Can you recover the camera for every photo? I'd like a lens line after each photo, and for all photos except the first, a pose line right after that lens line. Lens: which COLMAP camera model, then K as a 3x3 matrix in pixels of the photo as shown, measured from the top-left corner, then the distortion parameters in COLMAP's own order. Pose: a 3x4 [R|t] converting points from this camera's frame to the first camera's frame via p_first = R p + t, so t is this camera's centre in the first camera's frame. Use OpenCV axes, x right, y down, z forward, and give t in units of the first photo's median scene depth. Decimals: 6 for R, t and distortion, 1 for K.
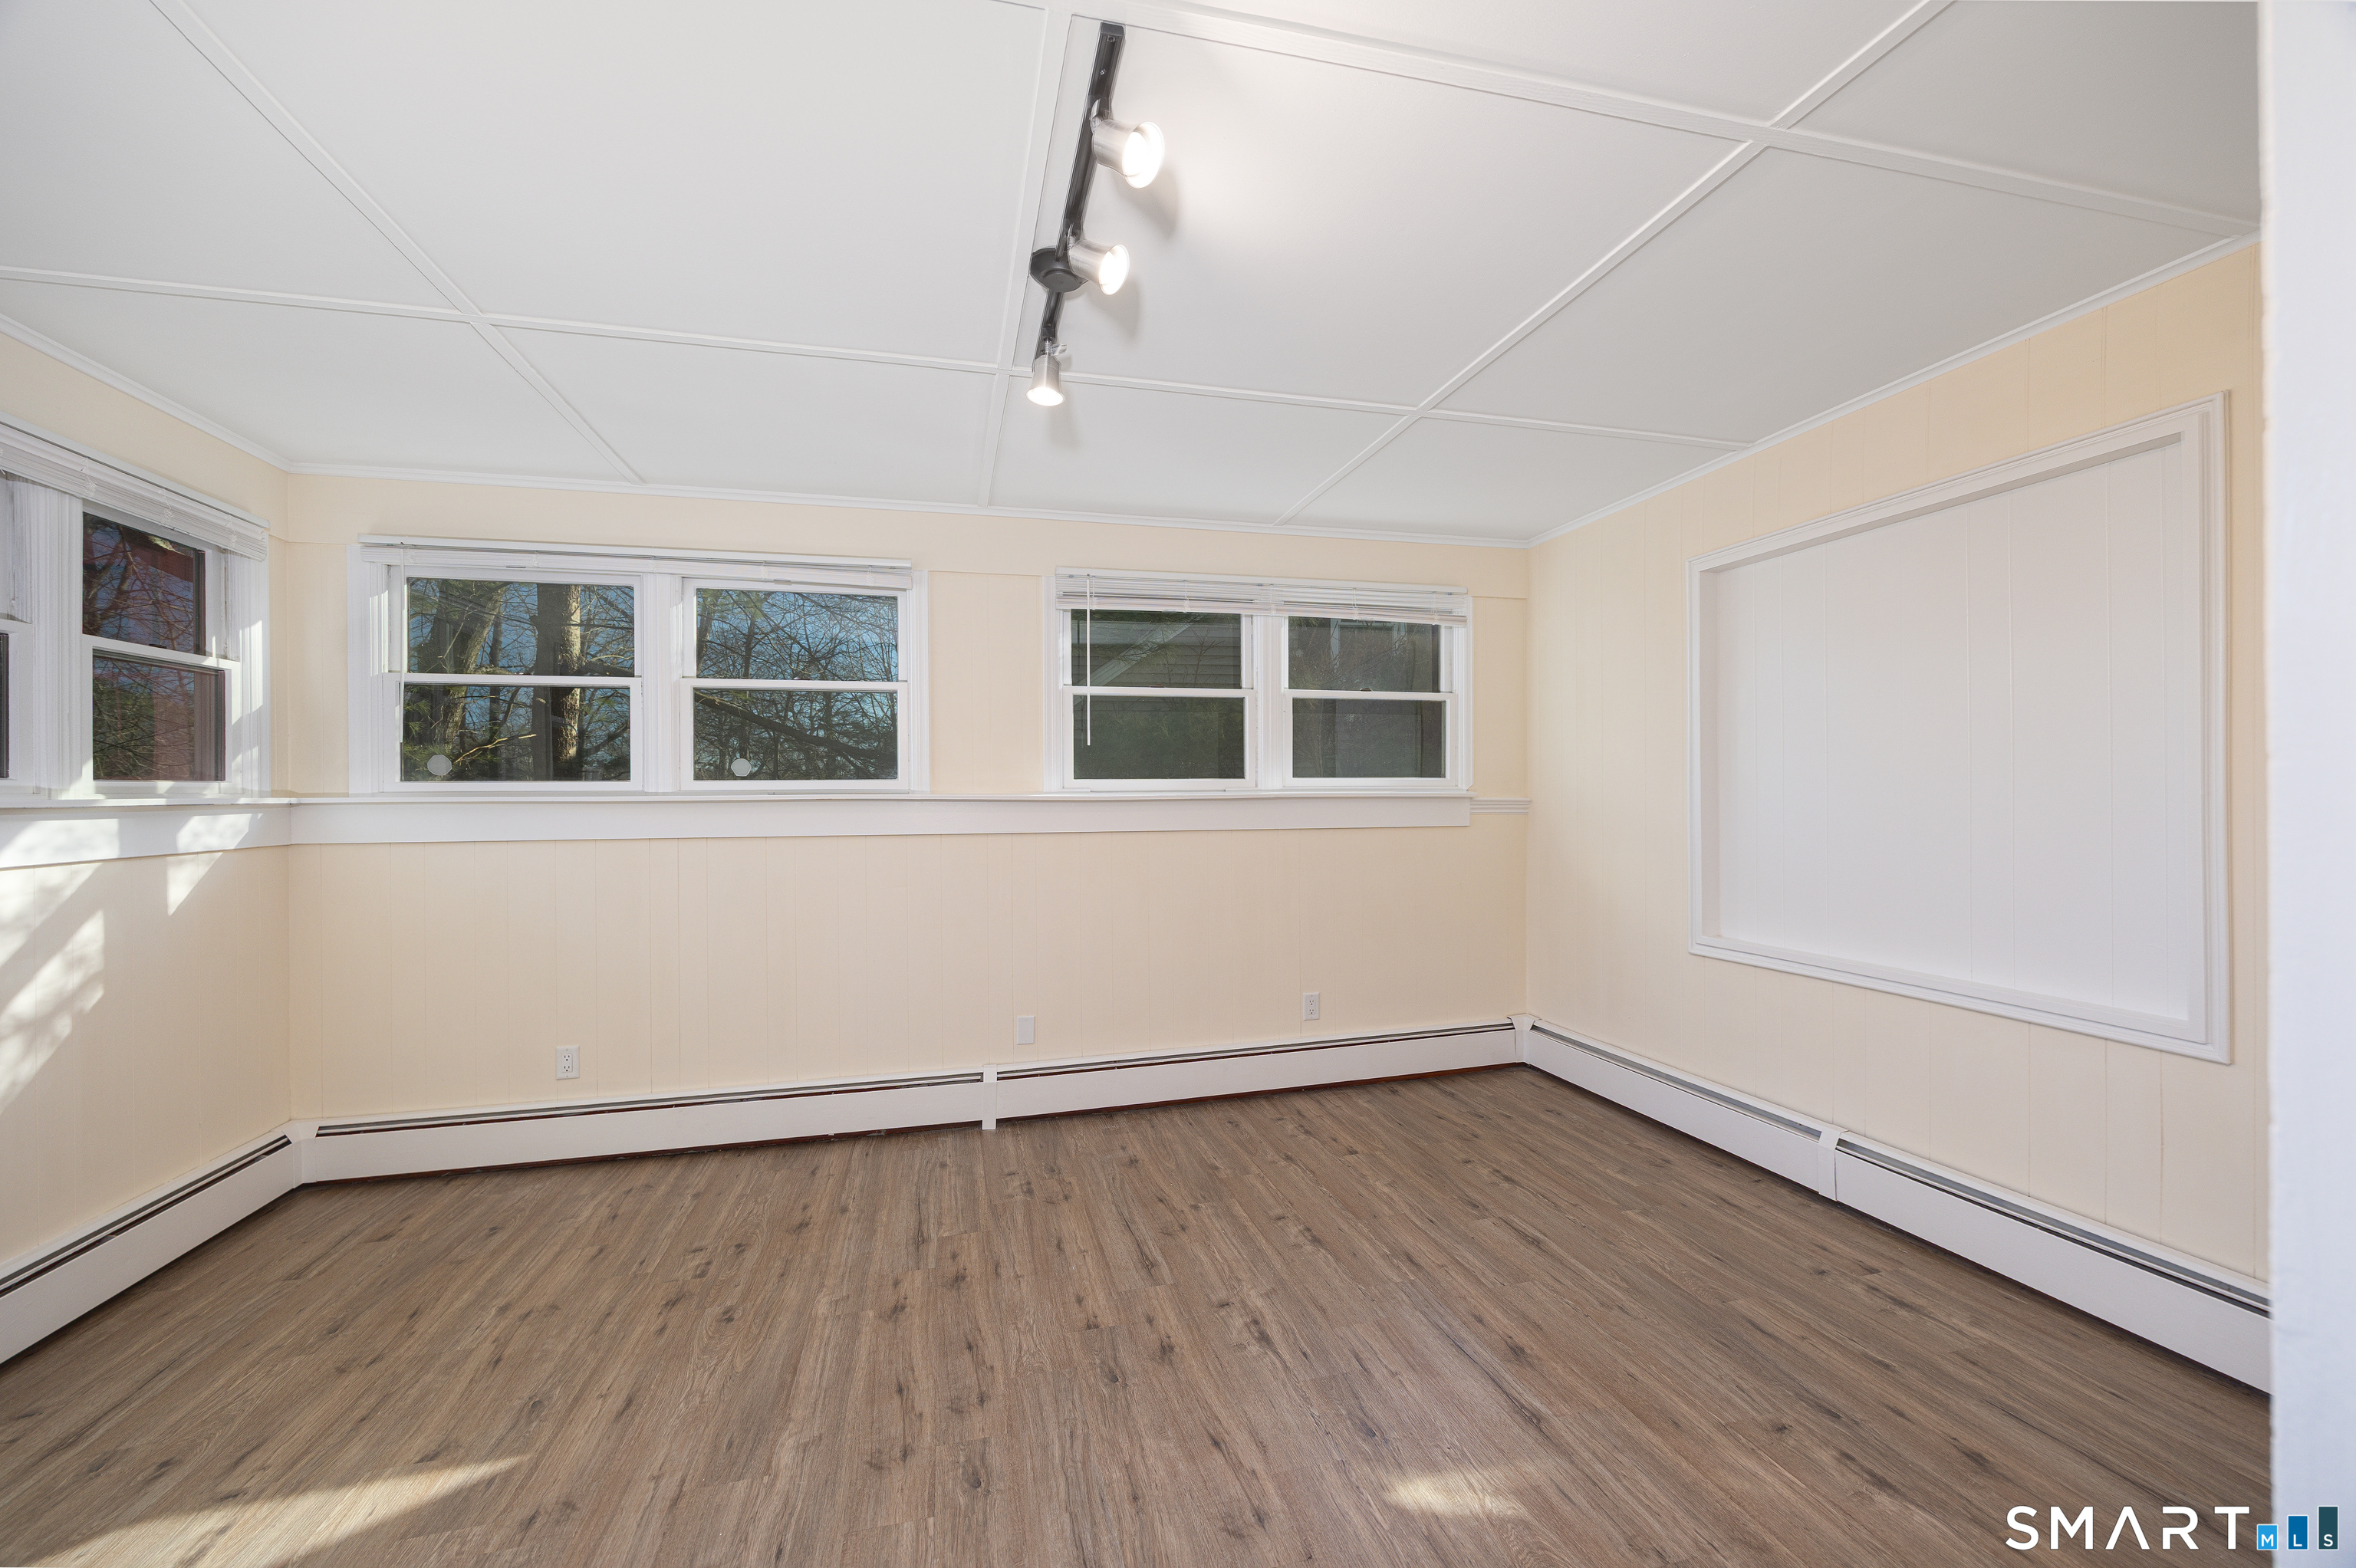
lens RADIAL K [[905.9, 0, 1171.0], [0, 905.9, 785.5], [0, 0, 1]] dist [-0.002644, 0.000941]
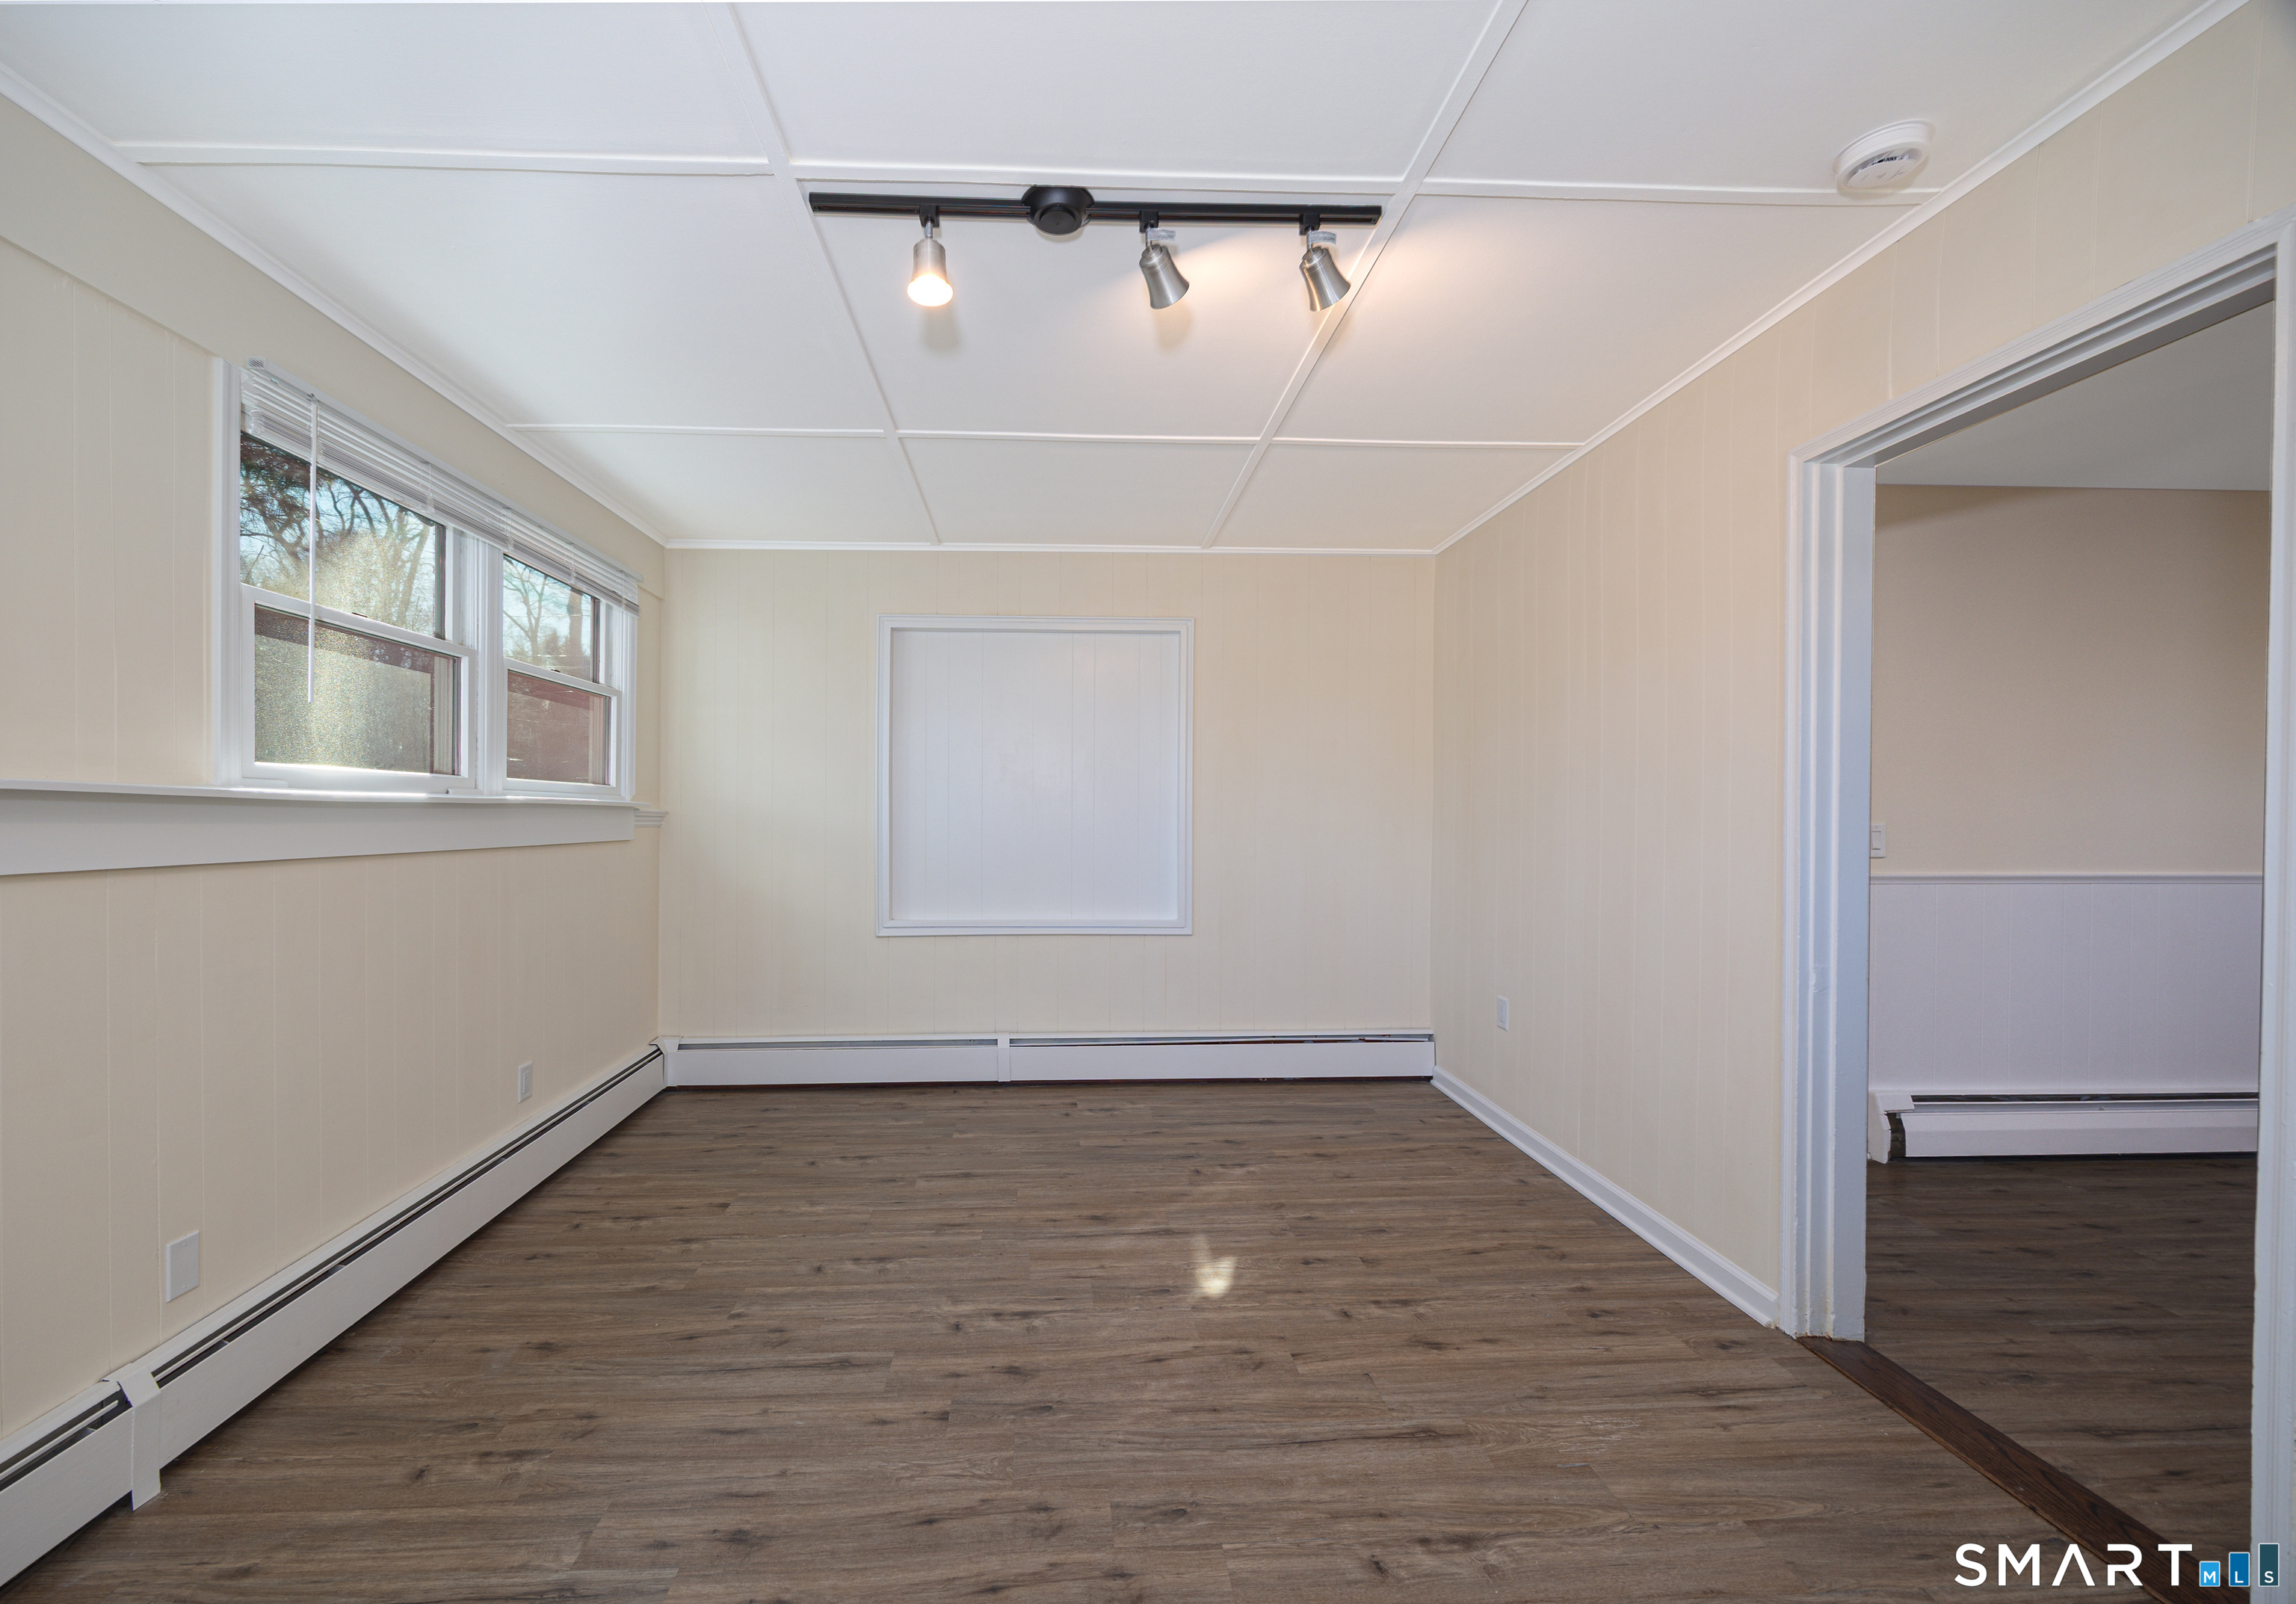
lens RADIAL K [[935.3, 0, 1088.9], [0, 935.3, 828.0], [0, 0, 1]] dist [-0.003811, -0.000186]
pose [[0.204959, -0.004064, 0.978762, -0.814942], [-0.014576, 0.999868, 0.007204, 0.032395], [-0.978662, -0.015743, 0.204873, 0.618131]]
